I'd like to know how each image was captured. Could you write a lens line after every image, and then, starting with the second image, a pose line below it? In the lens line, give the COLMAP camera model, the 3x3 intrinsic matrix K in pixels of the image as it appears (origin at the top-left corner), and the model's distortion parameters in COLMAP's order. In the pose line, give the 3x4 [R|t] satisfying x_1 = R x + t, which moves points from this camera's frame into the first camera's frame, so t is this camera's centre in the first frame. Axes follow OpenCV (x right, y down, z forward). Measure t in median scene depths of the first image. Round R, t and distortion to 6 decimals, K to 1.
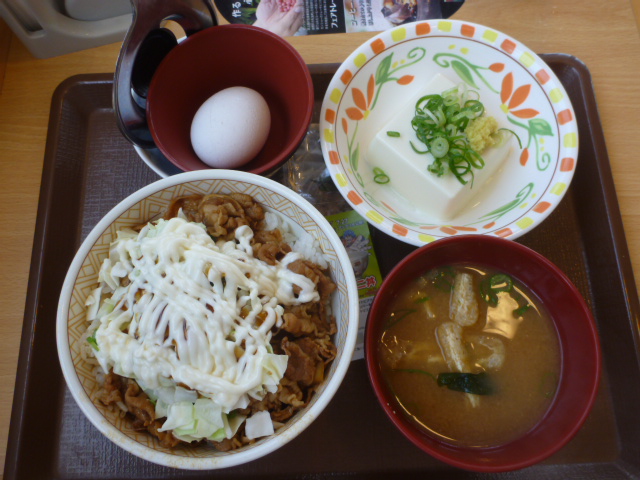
lens RADIAL K [[522.7, 0, 320.0], [0, 522.7, 240.0], [0, 0, 1]] dist [-0.017079, 0.001231]
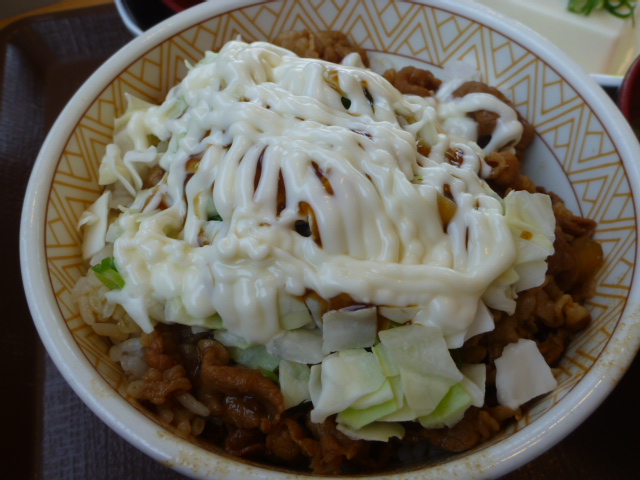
lens RADIAL K [[522.7, 0, 320.0], [0, 522.7, 240.0], [0, 0, 1]] dist [-0.017079, 0.001231]
pose [[0.977145, -0.180804, 0.111796, -0.278365], [0.202409, 0.952047, -0.229428, 0.283213], [-0.064953, 0.246813, 0.966884, 0.504360]]
